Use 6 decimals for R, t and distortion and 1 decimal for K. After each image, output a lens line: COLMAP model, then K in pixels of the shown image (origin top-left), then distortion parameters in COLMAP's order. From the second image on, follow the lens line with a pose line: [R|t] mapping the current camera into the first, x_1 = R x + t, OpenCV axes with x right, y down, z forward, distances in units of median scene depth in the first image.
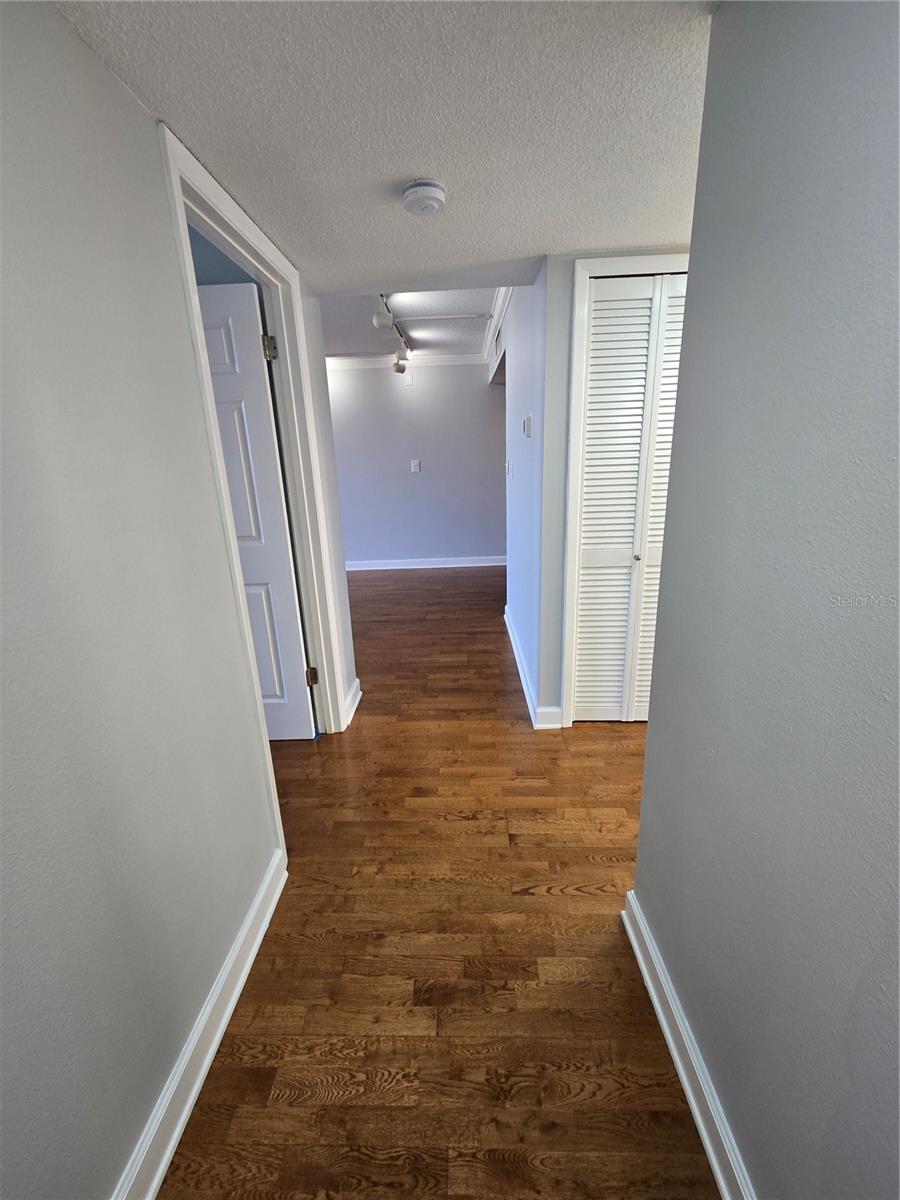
lens RADIAL K [[486.3, 0, 442.5], [0, 486.3, 595.6], [0, 0, 1]] dist [0.001041, 0.000097]
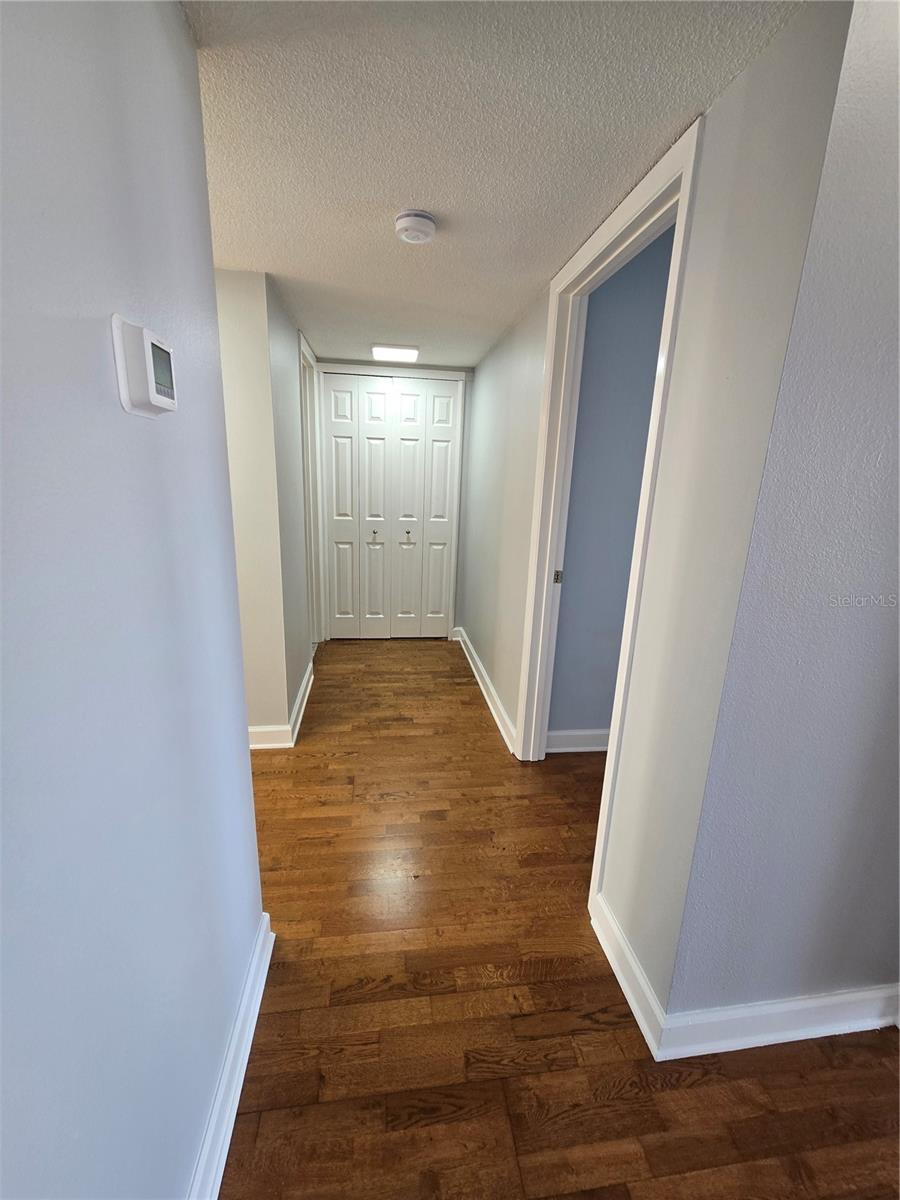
lens RADIAL K [[486.3, 0, 442.5], [0, 486.3, 595.6], [0, 0, 1]] dist [0.001041, 0.000097]
pose [[-0.986490, 0.045529, -0.157365, 0.068375], [-0.042164, 0.857674, 0.512463, -0.412769], [0.158299, 0.512175, -0.844167, 1.411639]]
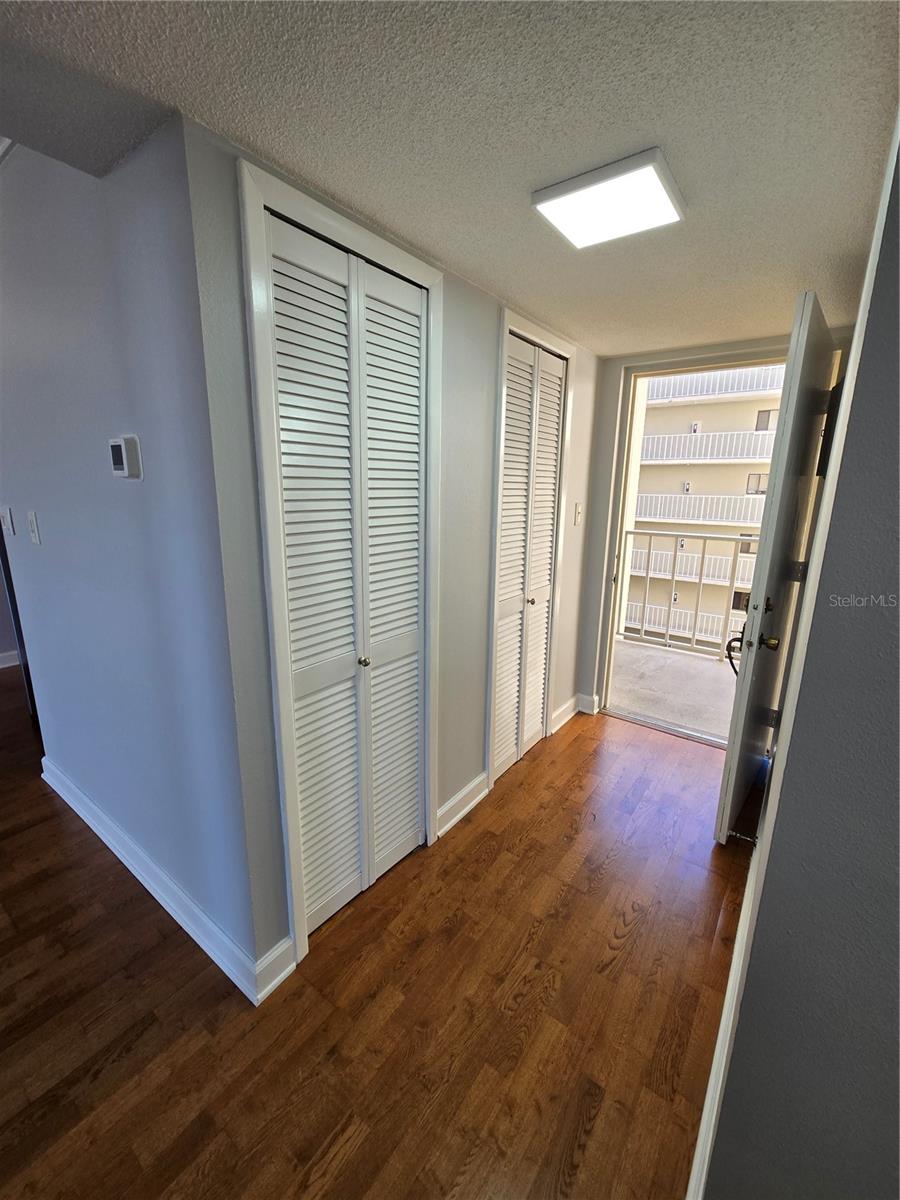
lens RADIAL K [[496.8, 0, 451.2], [0, 496.8, 595.3], [0, 0, 1]] dist [0.001286, 0.000351]
pose [[0.564046, -0.140276, 0.813741, -0.083739], [0.193732, 0.980440, 0.034727, -0.166984], [-0.802695, 0.138060, 0.580190, 0.471830]]
